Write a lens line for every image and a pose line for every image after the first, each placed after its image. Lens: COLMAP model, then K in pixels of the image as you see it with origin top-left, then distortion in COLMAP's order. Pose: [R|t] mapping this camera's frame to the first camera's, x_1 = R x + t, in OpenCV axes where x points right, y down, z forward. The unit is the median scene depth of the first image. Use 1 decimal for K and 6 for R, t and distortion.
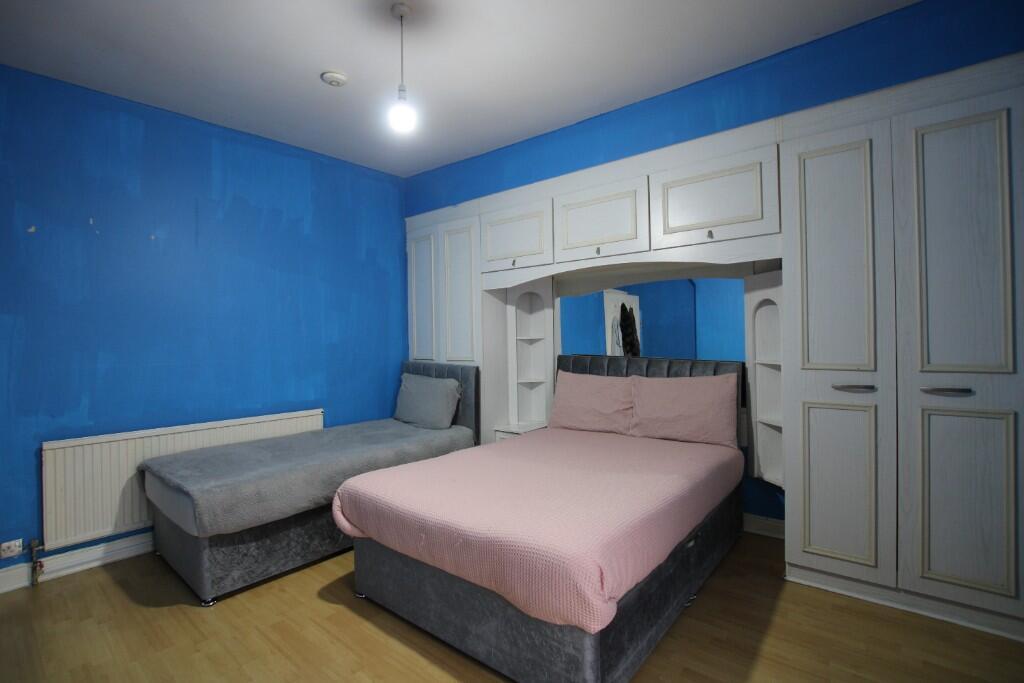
lens RADIAL K [[469.3, 0, 507.2], [0, 469.3, 335.9], [0, 0, 1]] dist [-0.002018, 0.000173]
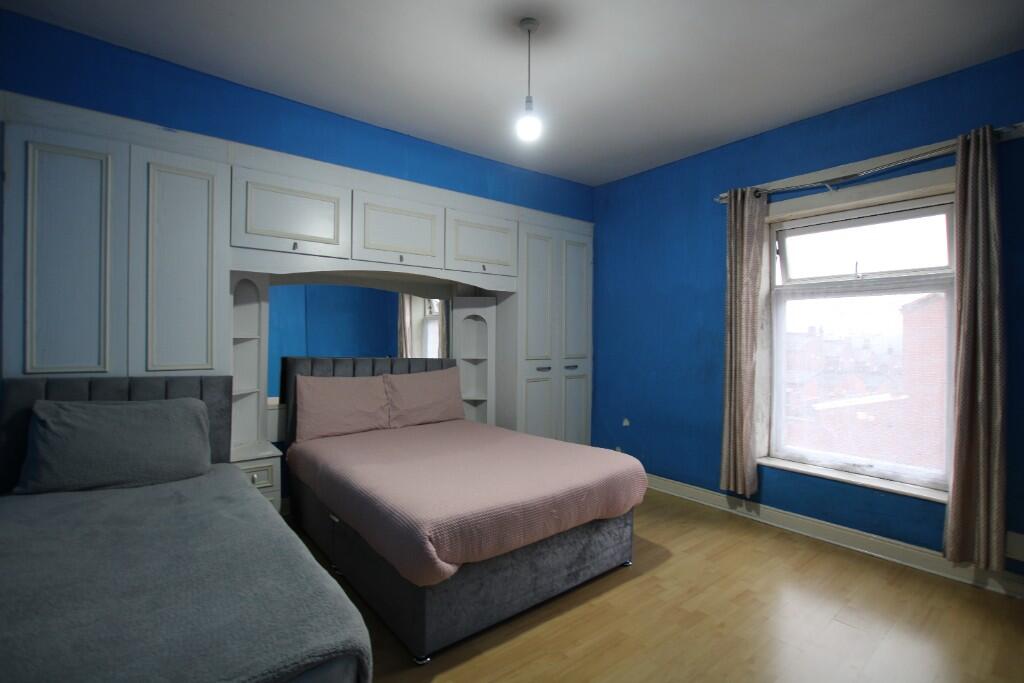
lens RADIAL K [[469.3, 0, 507.2], [0, 469.3, 335.9], [0, 0, 1]] dist [-0.002018, 0.000173]
pose [[0.236676, 0.024211, 0.971287, -0.879478], [-0.012978, 0.999679, -0.021757, 0.018963], [-0.971502, -0.007456, 0.236915, 0.563001]]
